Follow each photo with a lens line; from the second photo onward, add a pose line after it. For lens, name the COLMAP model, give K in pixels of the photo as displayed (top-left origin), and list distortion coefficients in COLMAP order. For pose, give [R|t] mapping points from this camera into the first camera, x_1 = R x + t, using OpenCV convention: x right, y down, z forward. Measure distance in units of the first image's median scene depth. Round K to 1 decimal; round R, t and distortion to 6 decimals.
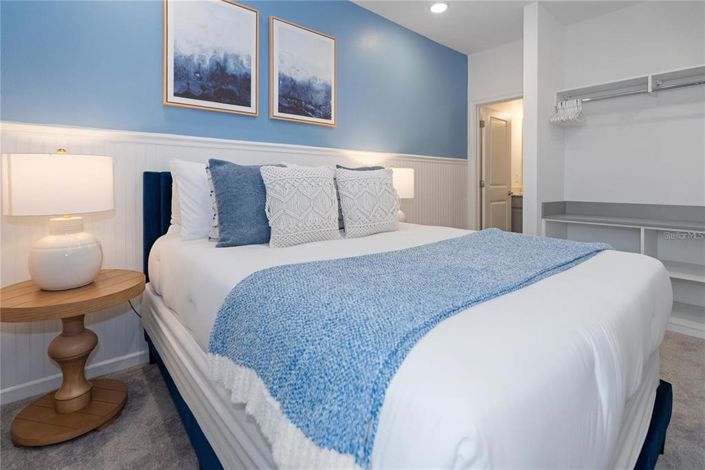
lens RADIAL K [[327.2, 0, 348.2], [0, 327.2, 182.1], [0, 0, 1]] dist [-0.000356, 0.000016]
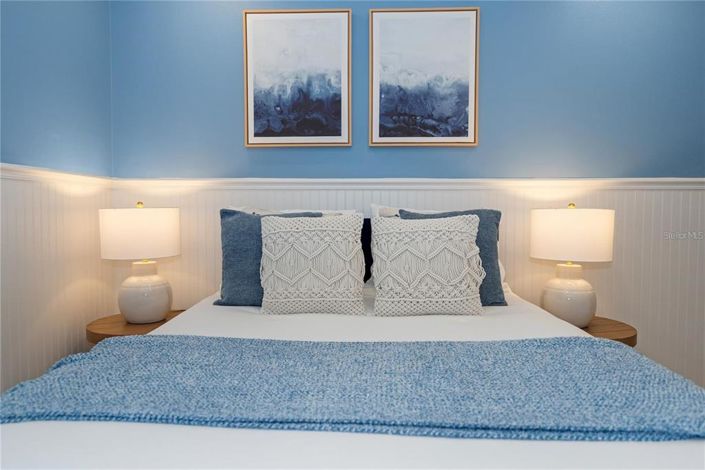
lens RADIAL K [[442.1, 0, 352.7], [0, 442.1, 237.3], [0, 0, 1]] dist [0.004430, 0.000496]
pose [[0.761548, 0.032722, -0.647282, 0.451313], [-0.000554, 0.998757, 0.049839, -0.035943], [0.648109, -0.037597, 0.760619, 0.191177]]
